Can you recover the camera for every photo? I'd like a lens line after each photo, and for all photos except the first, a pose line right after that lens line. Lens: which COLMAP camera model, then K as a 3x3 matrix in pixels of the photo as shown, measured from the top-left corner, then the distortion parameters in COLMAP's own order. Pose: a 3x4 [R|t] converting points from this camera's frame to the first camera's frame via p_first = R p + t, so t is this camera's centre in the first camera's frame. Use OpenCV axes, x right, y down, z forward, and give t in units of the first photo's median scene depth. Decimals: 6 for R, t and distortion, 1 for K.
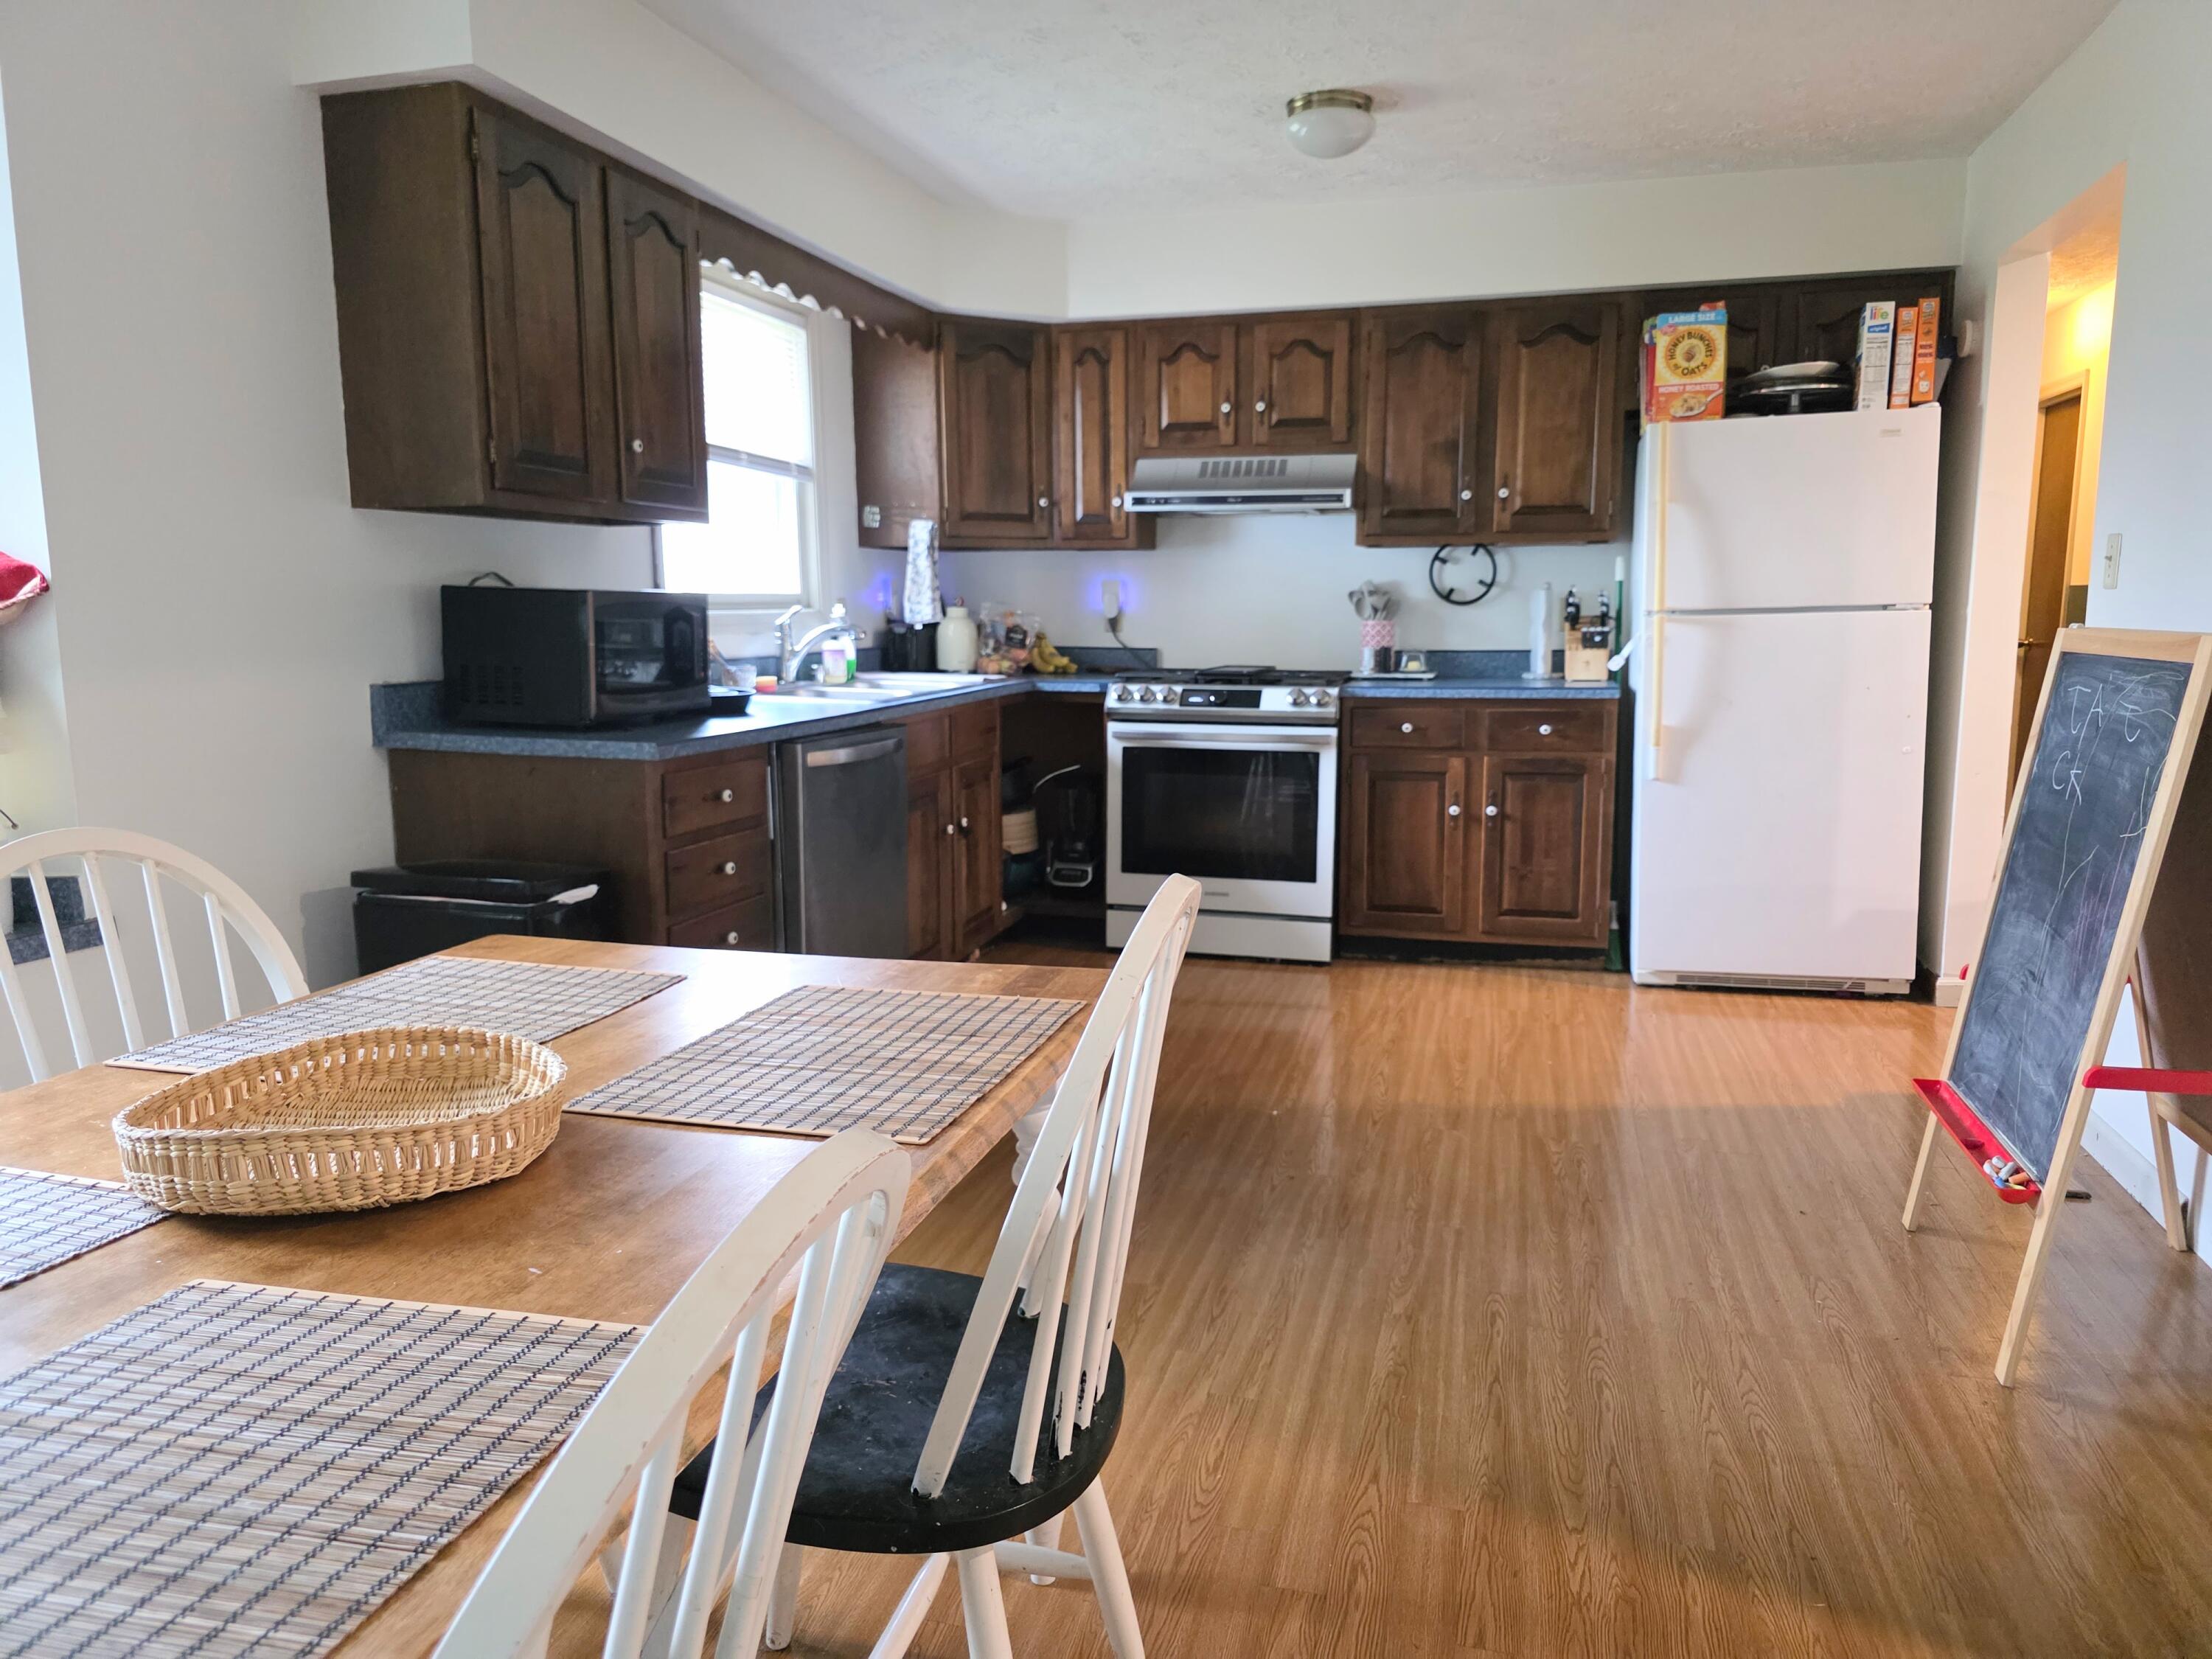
lens RADIAL K [[1453.7, 0, 1106.5], [0, 1453.7, 863.1], [0, 0, 1]] dist [0.091343, -0.192563]
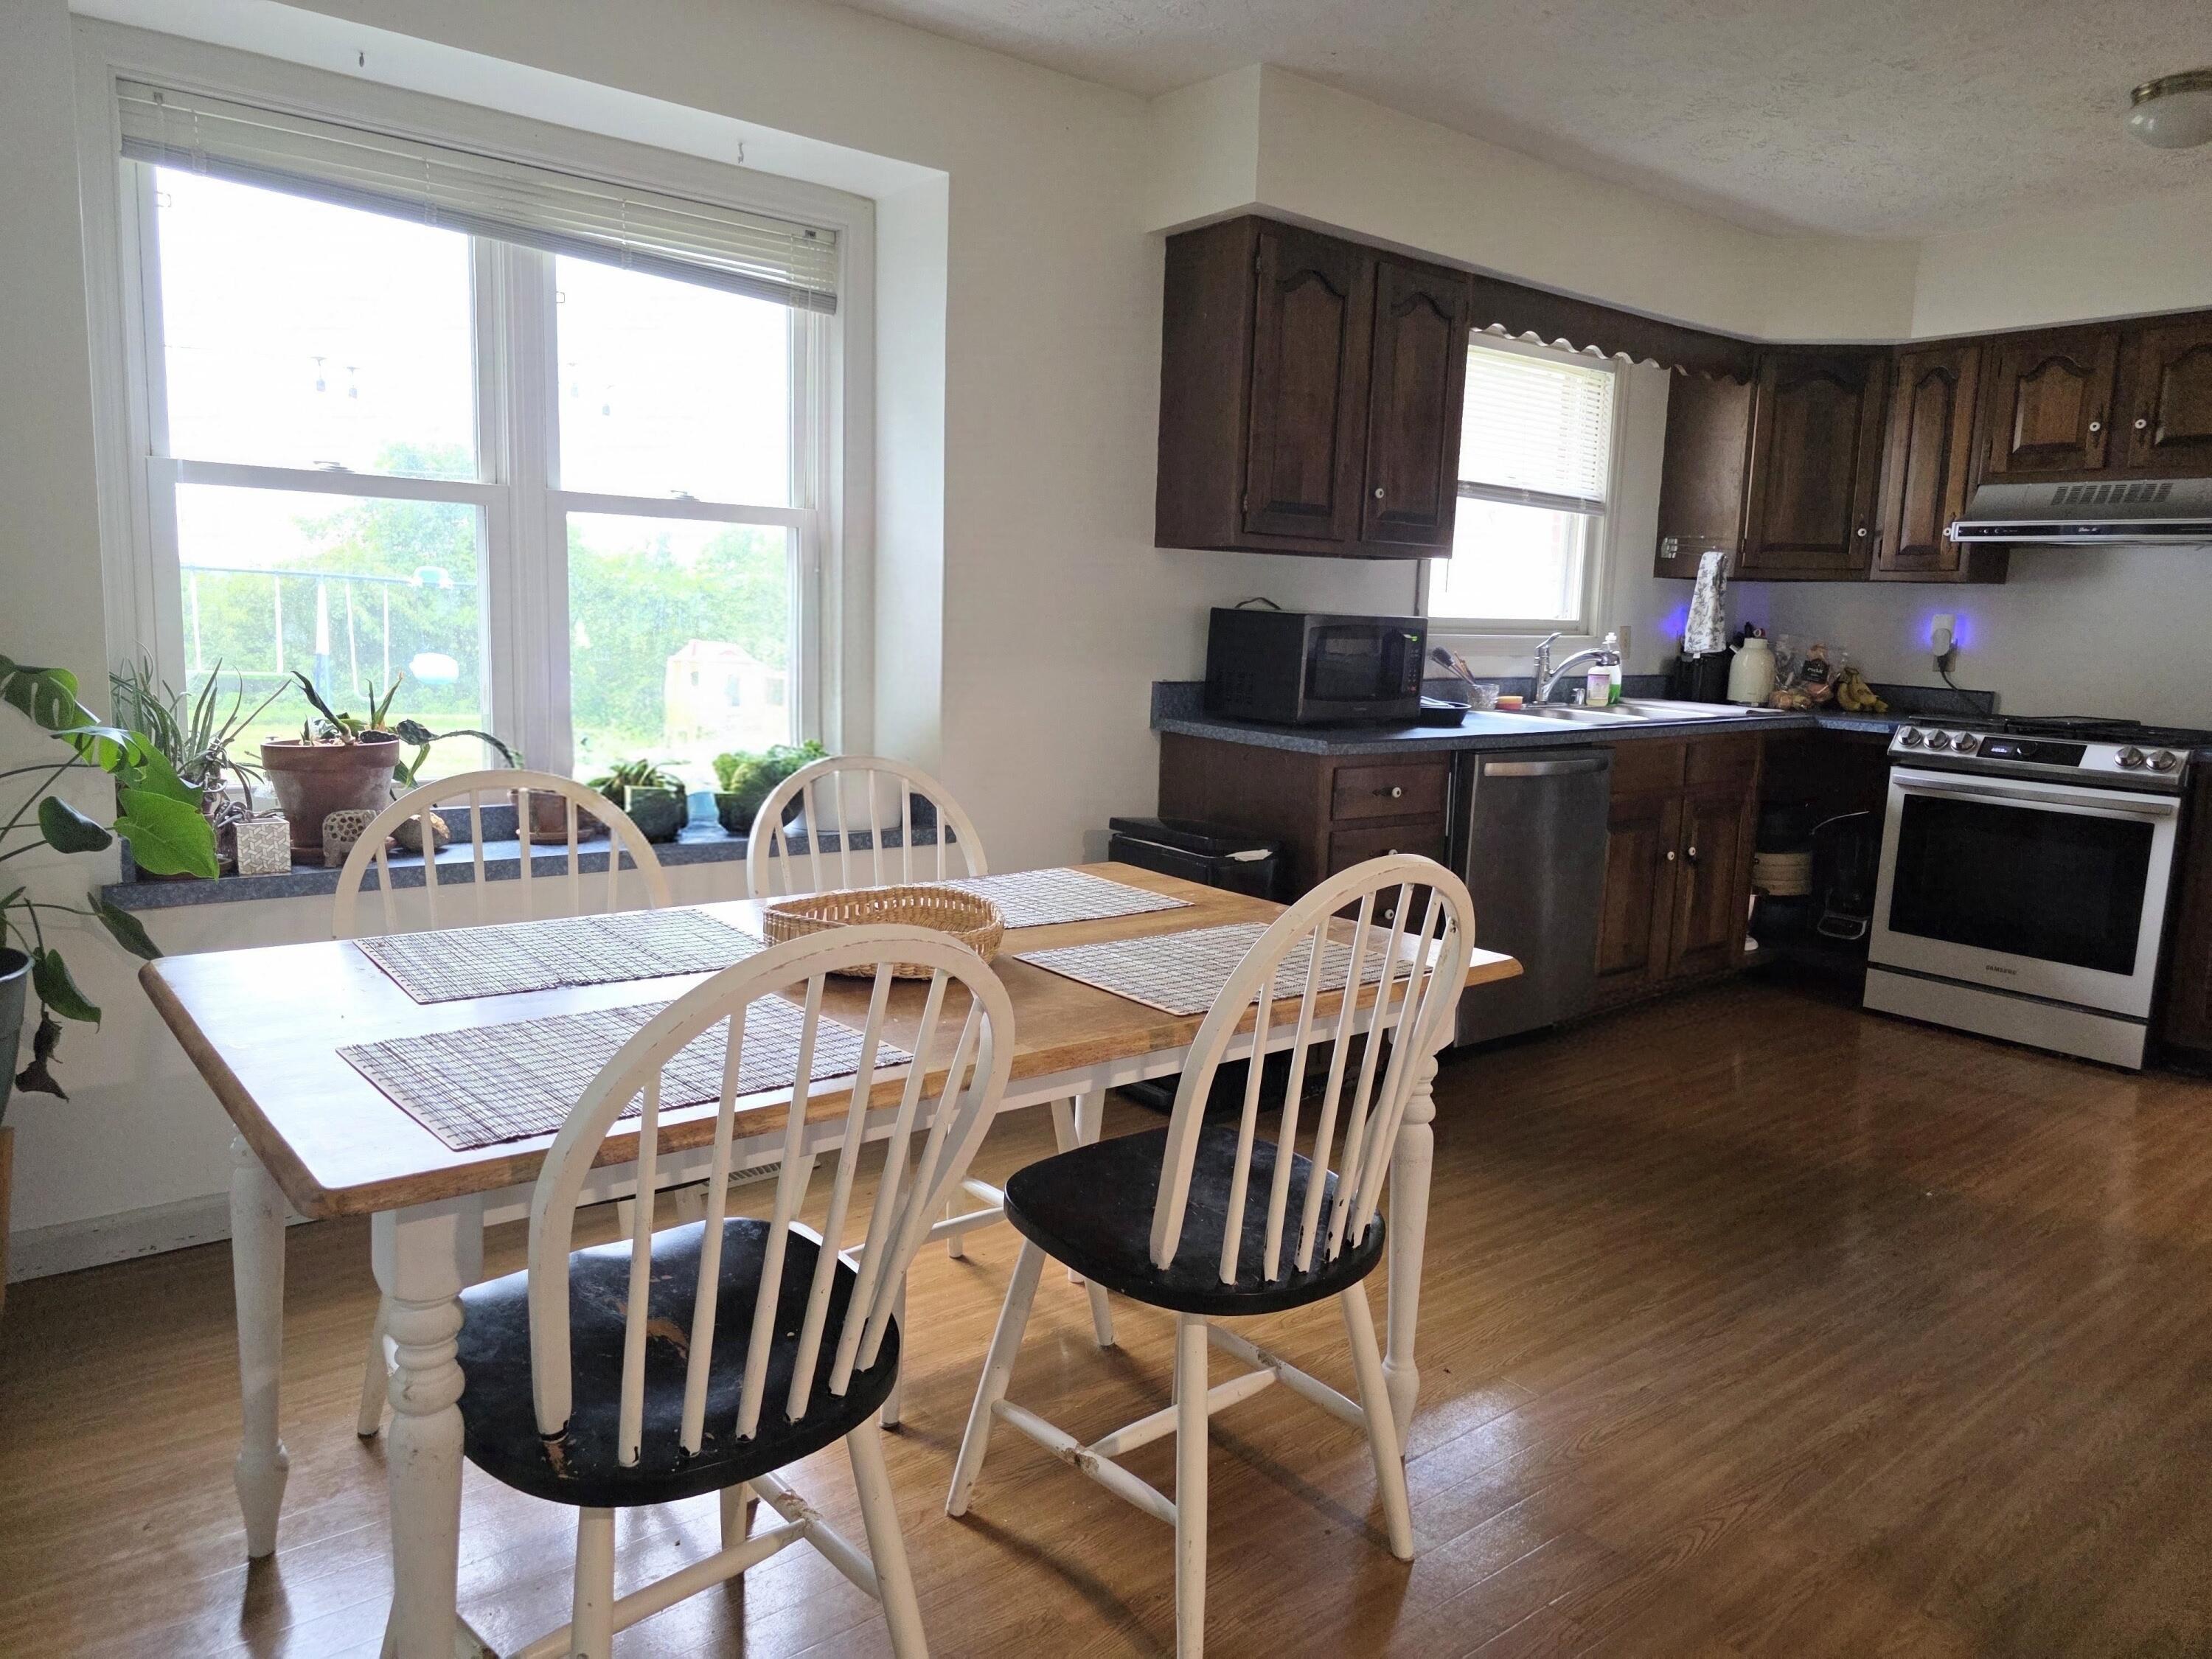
lens RADIAL K [[1472.8, 0, 1103.4], [0, 1472.8, 903.4], [0, 0, 1]] dist [-0.031222, -0.002087]
pose [[0.788355, 0.140070, -0.599063, 0.177630], [-0.133146, 0.989505, 0.056144, 0.004425], [0.600640, 0.035502, 0.798731, -0.046089]]
